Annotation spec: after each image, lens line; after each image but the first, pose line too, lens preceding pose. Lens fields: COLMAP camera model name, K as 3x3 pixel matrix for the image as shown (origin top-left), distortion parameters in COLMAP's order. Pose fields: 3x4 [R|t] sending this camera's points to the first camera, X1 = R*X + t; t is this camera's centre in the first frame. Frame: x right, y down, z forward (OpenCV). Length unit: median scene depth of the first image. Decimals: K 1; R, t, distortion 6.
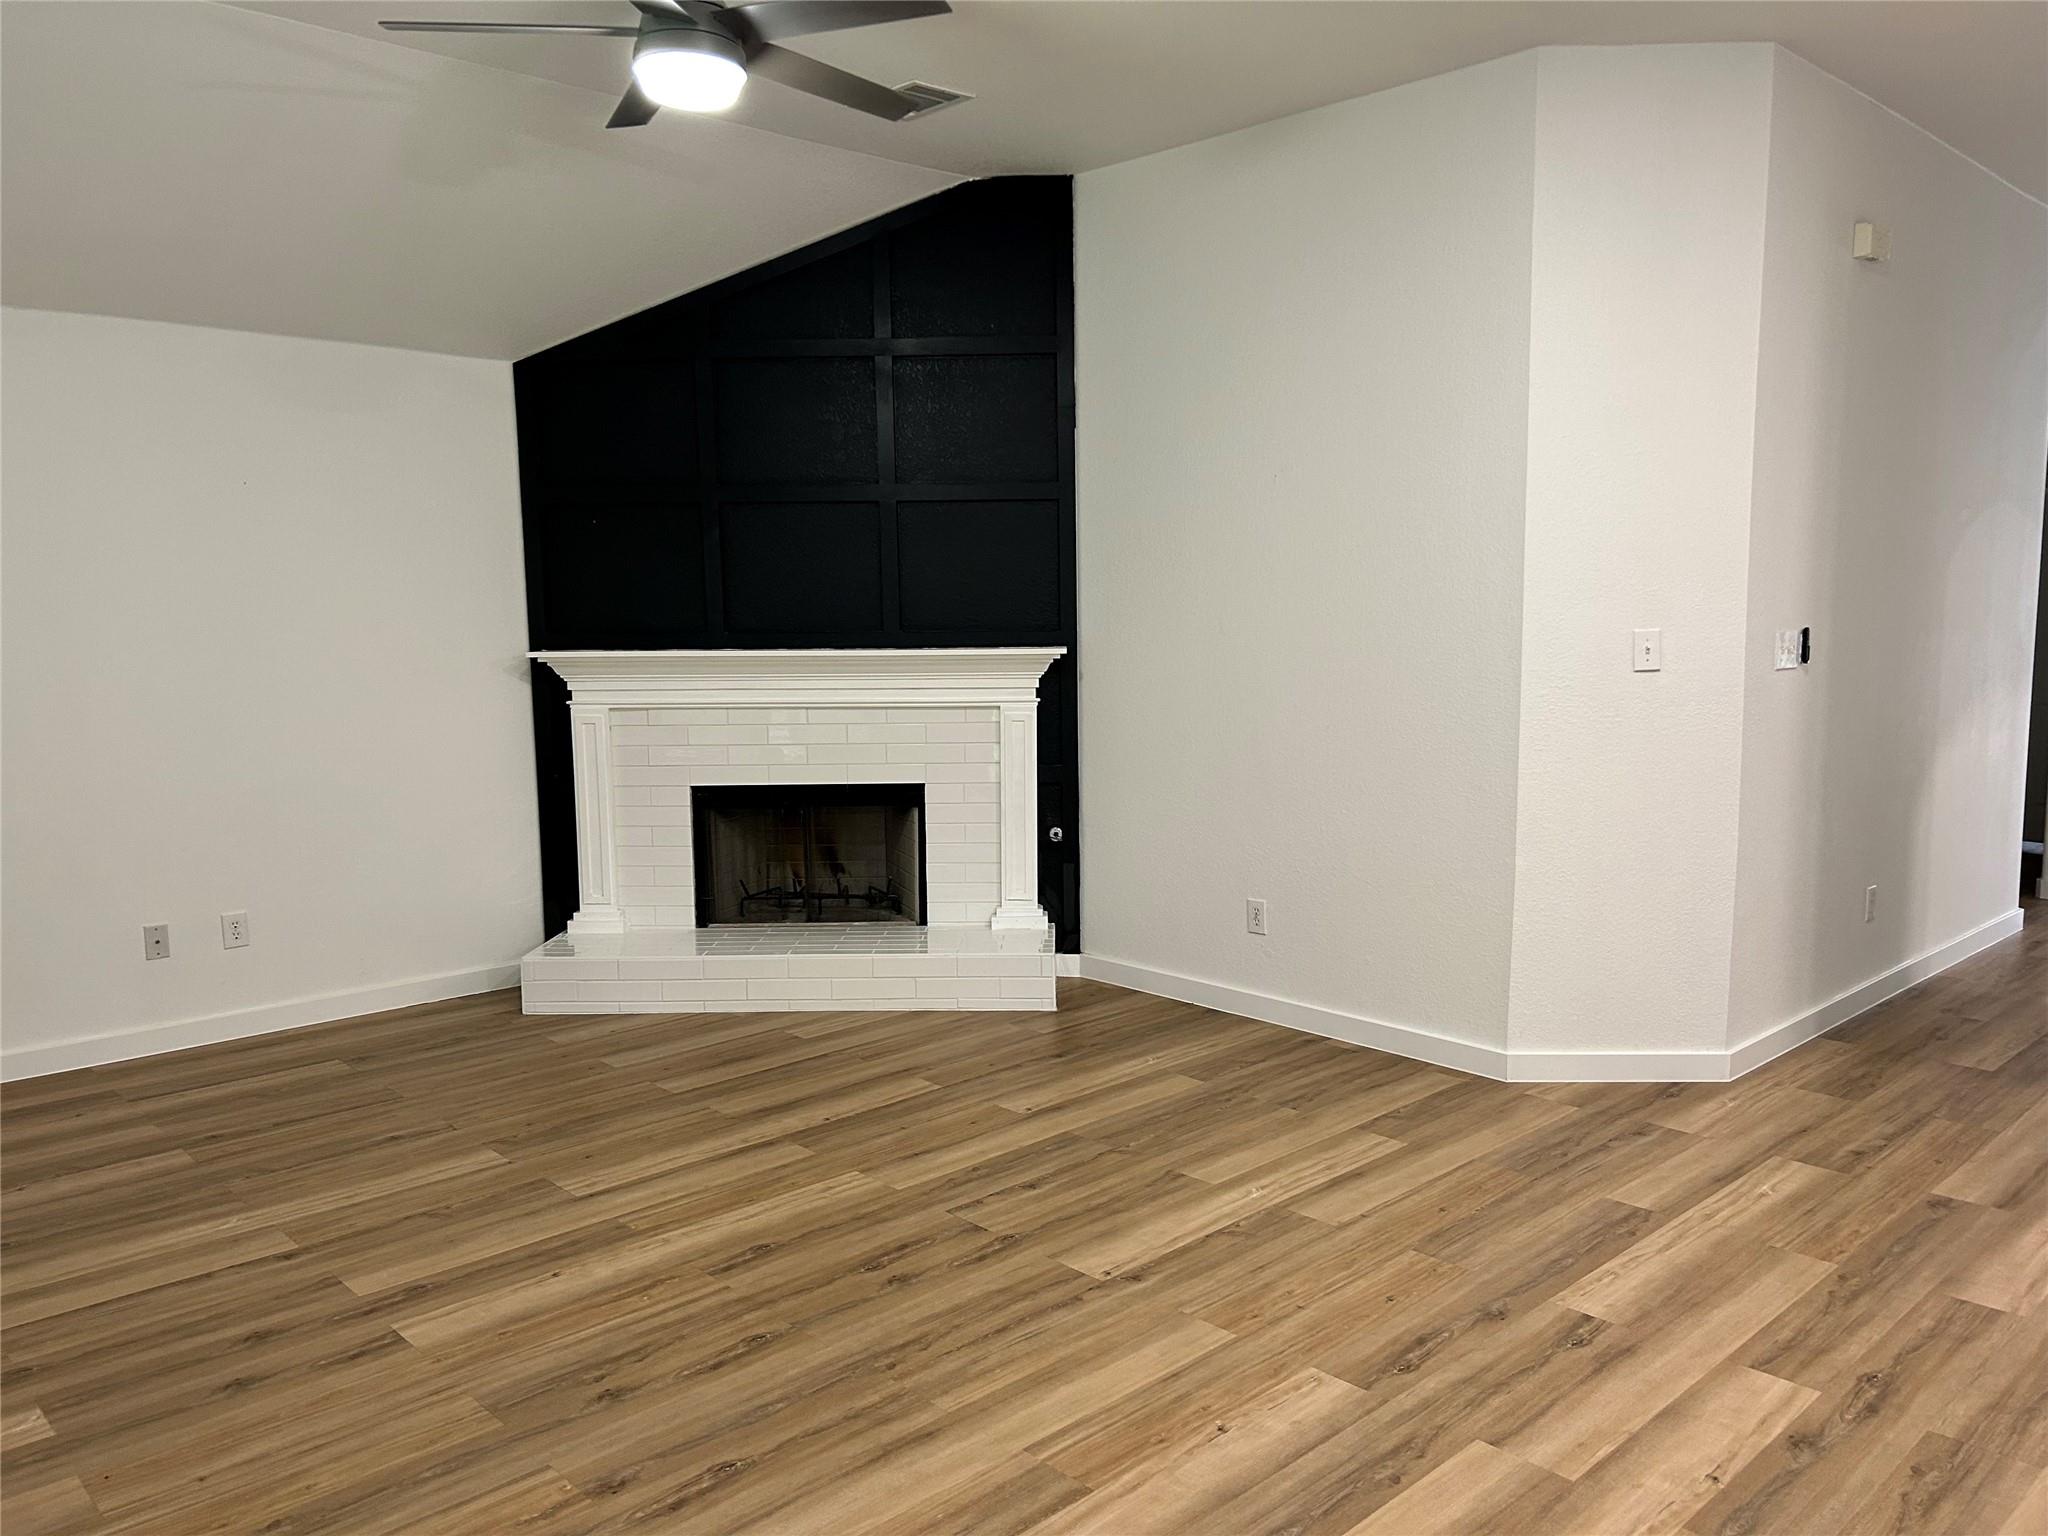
lens RADIAL K [[1550.0, 0, 1033.6], [0, 1550.0, 778.2], [0, 0, 1]] dist [0.063403, -0.064665]
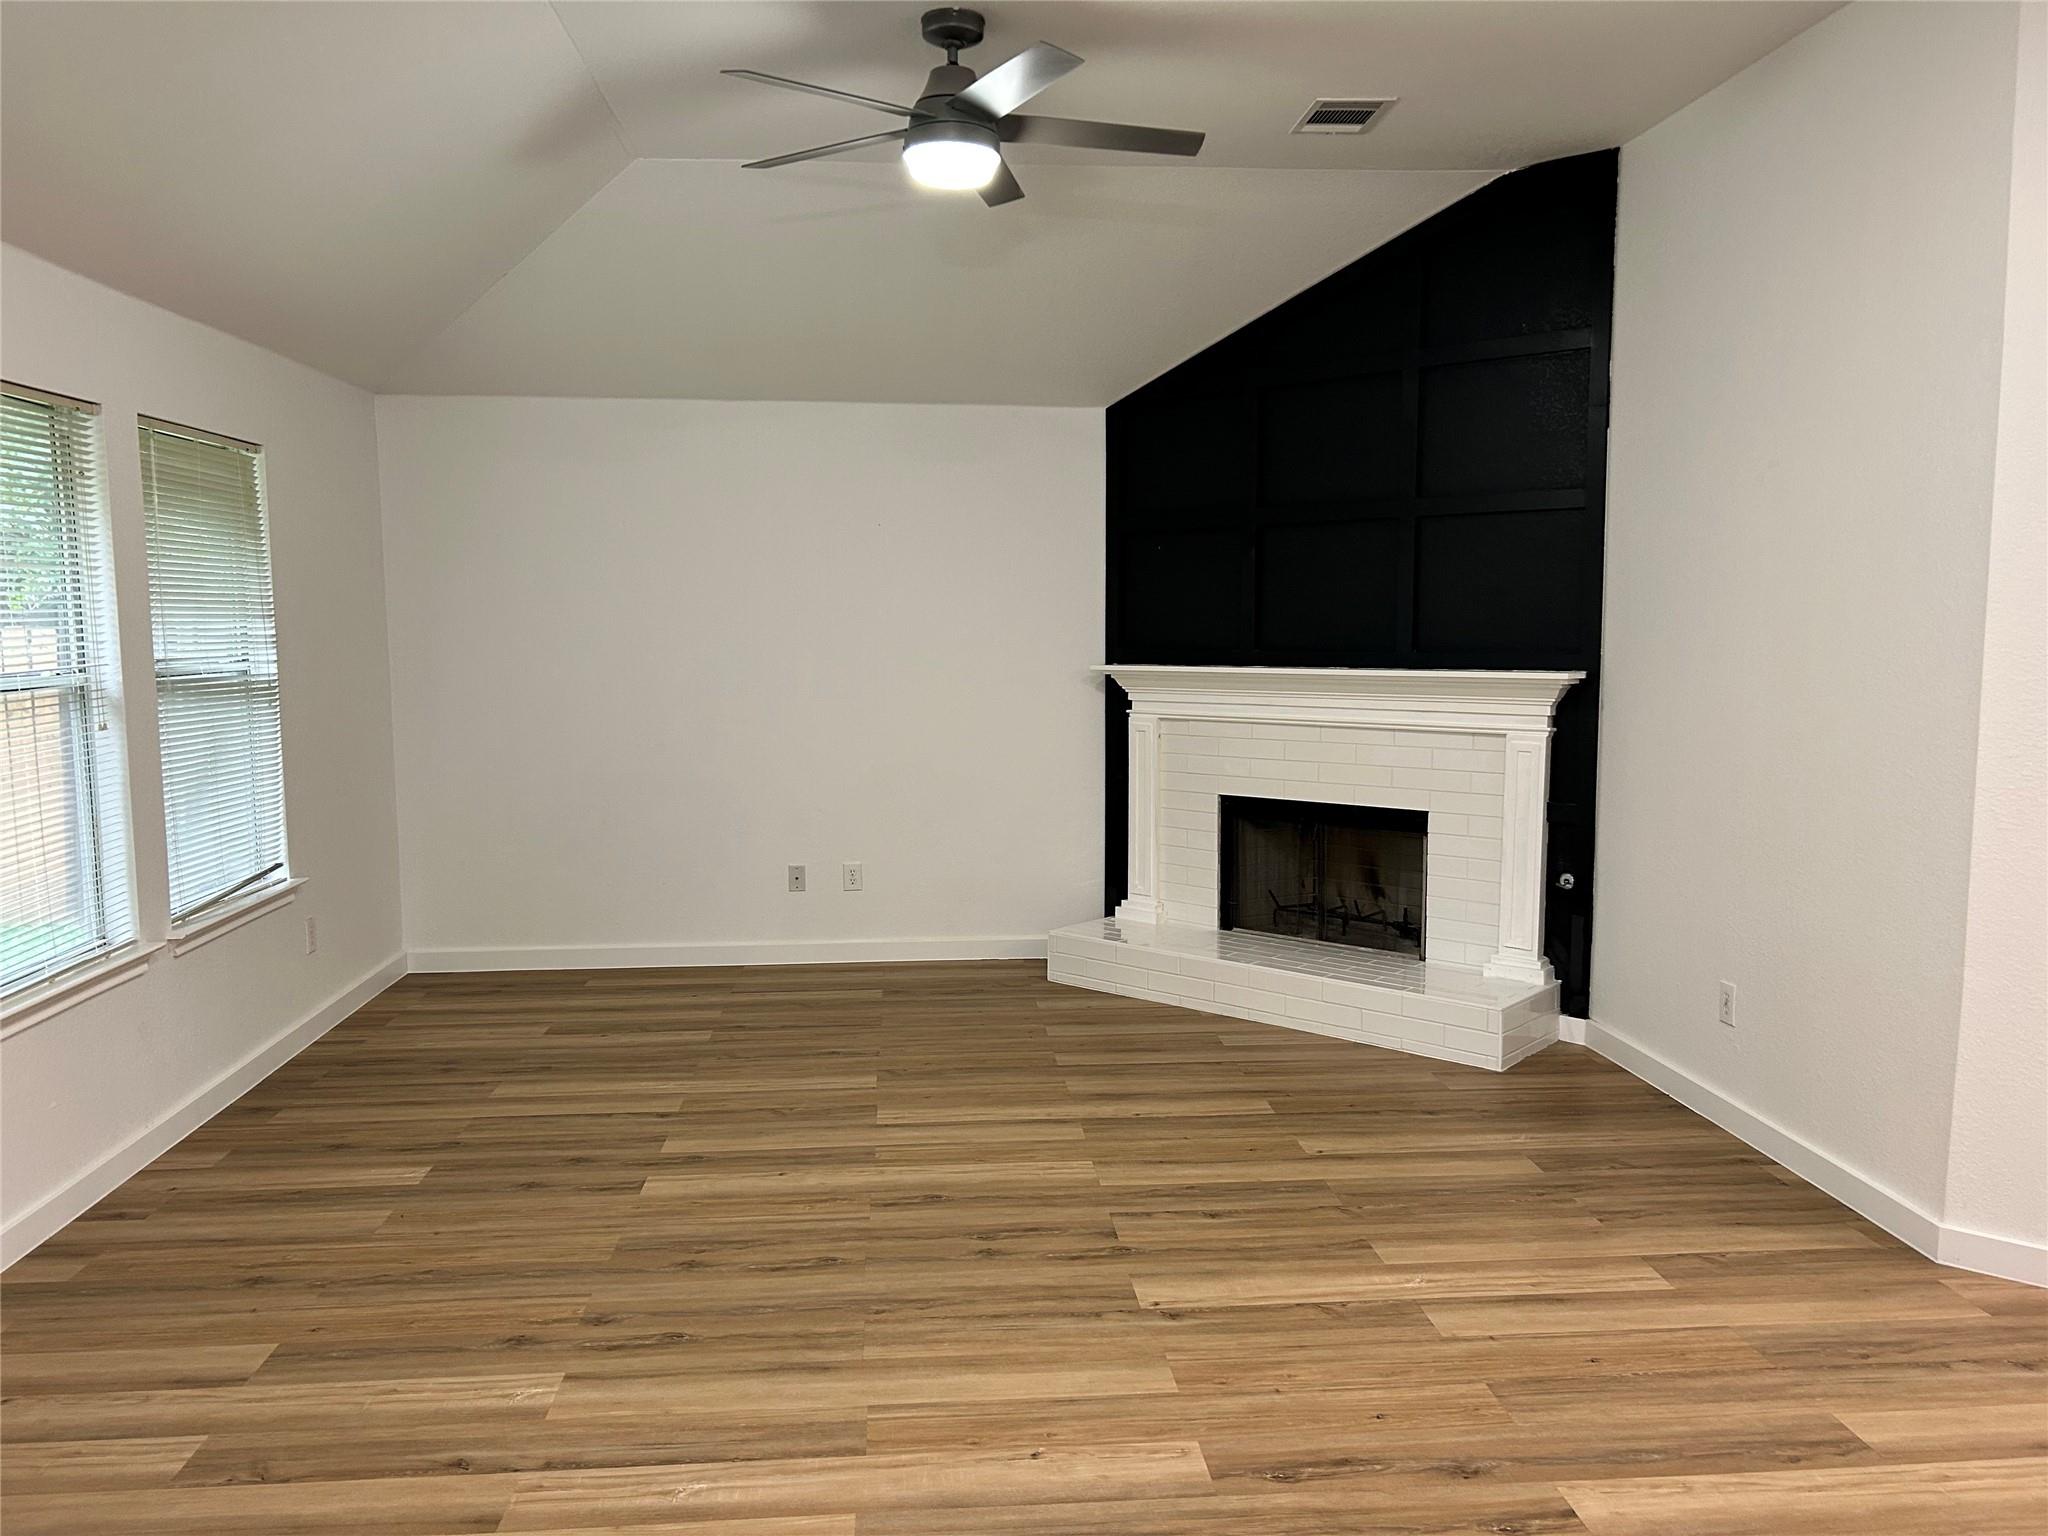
lens RADIAL K [[1550.0, 0, 1026.4], [0, 1550.0, 772.5], [0, 0, 1]] dist [0.063403, -0.064665]
pose [[0.778379, 0.071542, -0.623705, 0.399269], [-0.080291, 0.996671, 0.014120, -0.017117], [0.622639, 0.039087, 0.781532, 0.114285]]
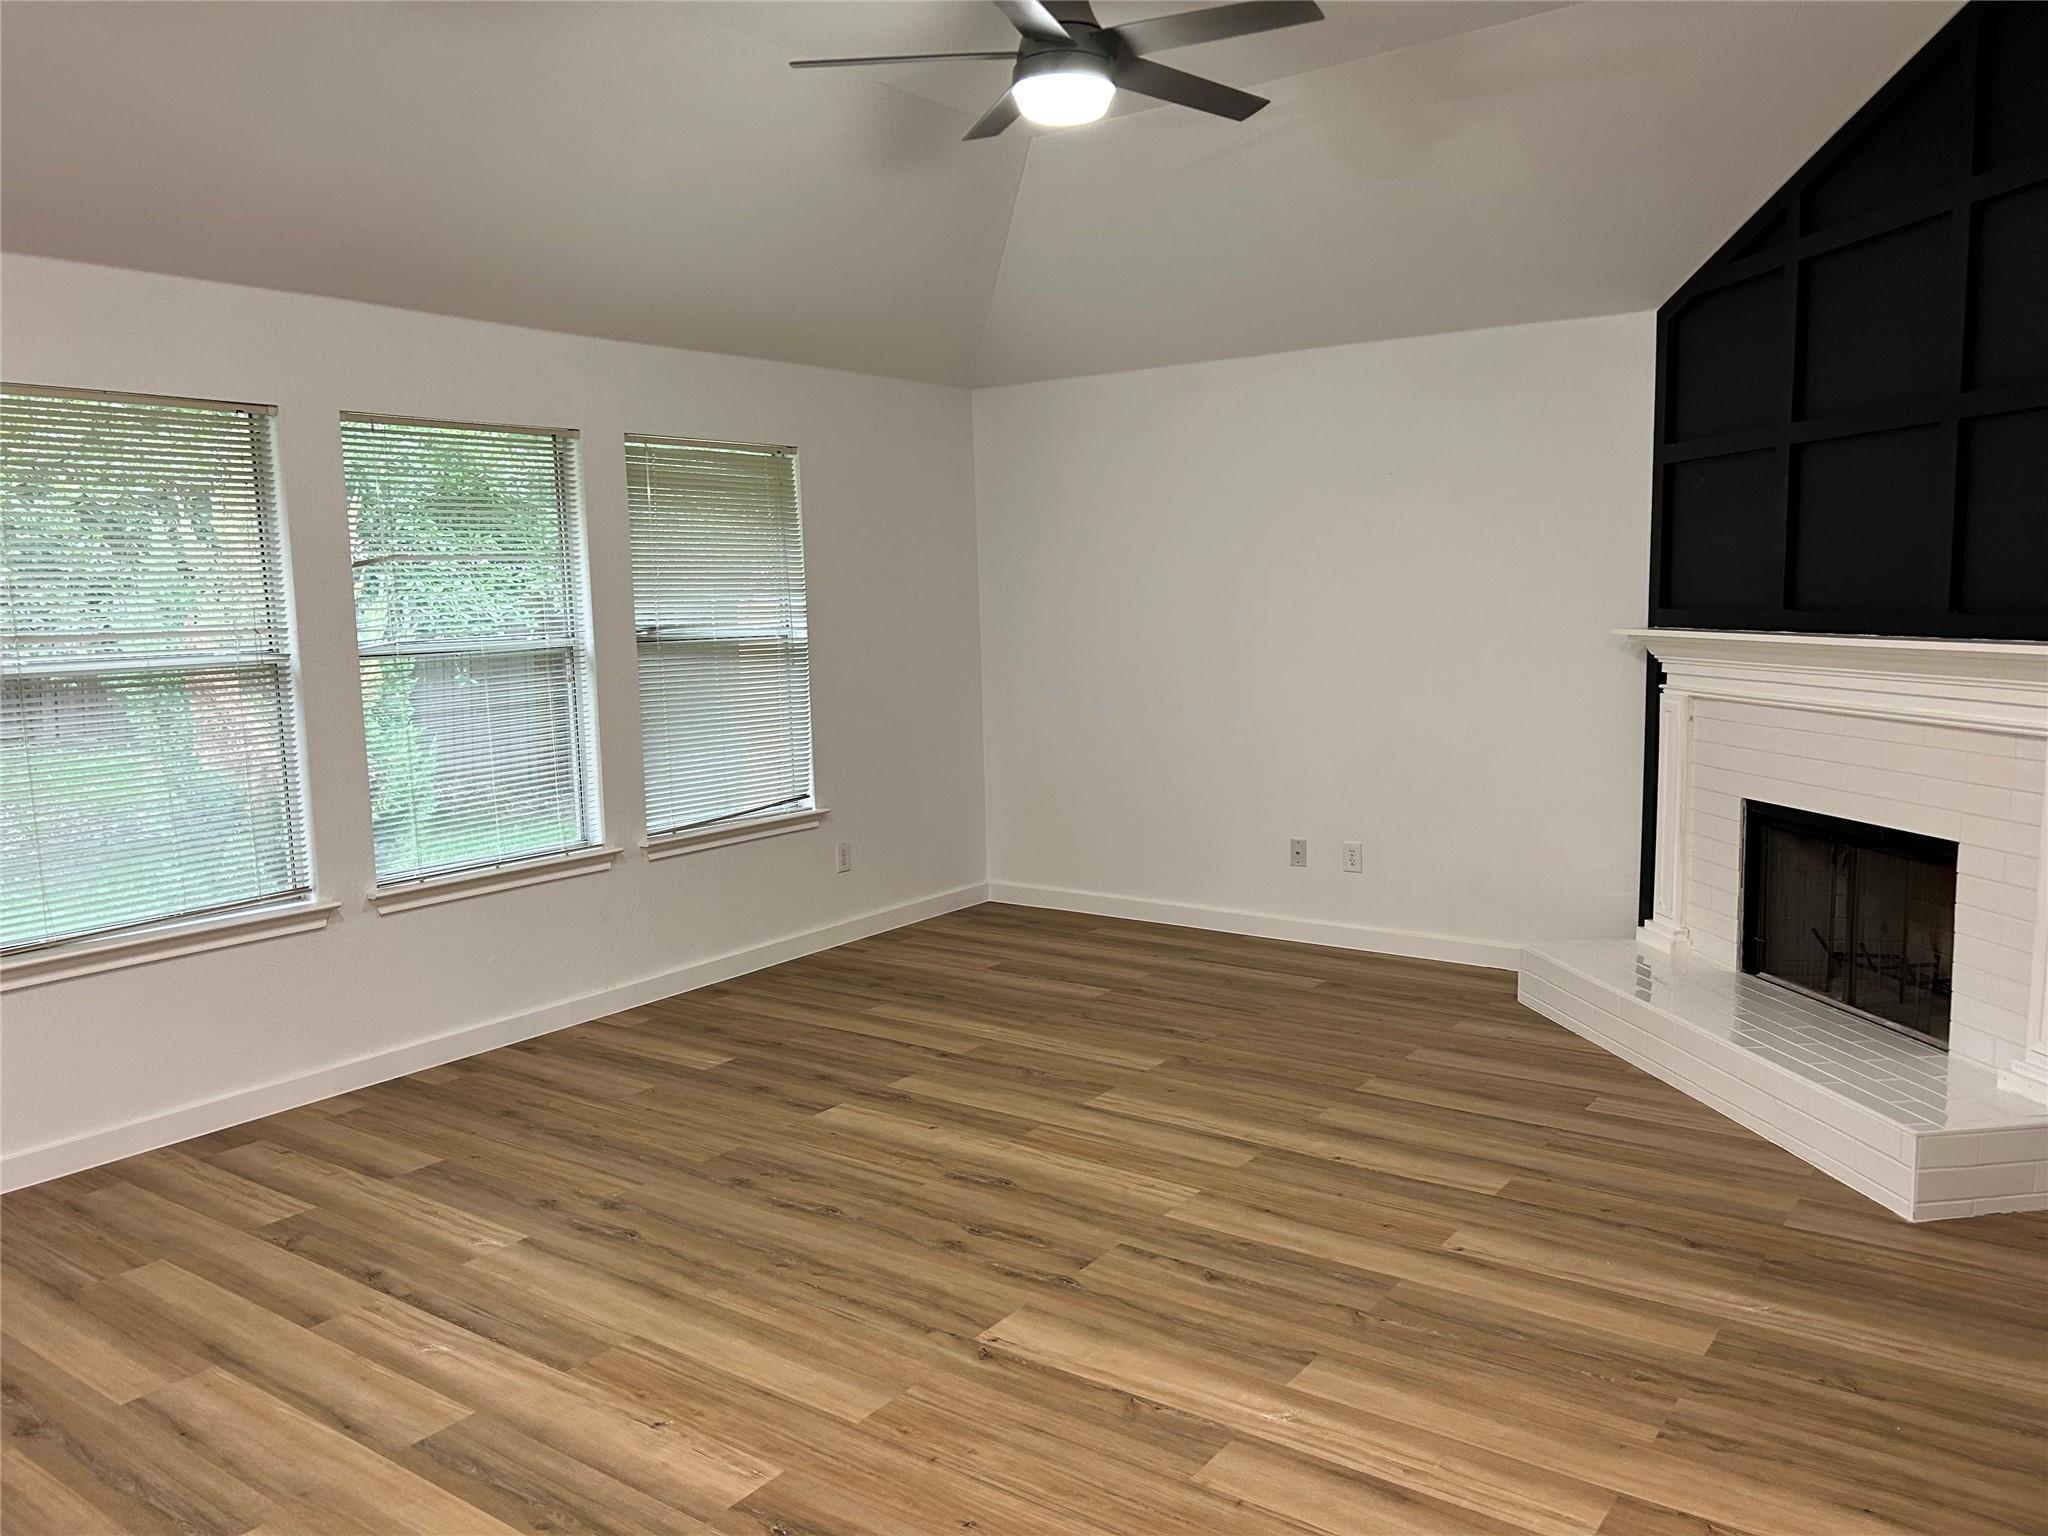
lens RADIAL K [[1550.0, 0, 1026.6], [0, 1550.0, 765.8], [0, 0, 1]] dist [0.063403, -0.064665]
pose [[0.176824, 0.120217, -0.976873, 0.619408], [-0.095862, 0.989897, 0.104467, -0.074080], [0.979563, 0.075173, 0.186561, 0.573038]]
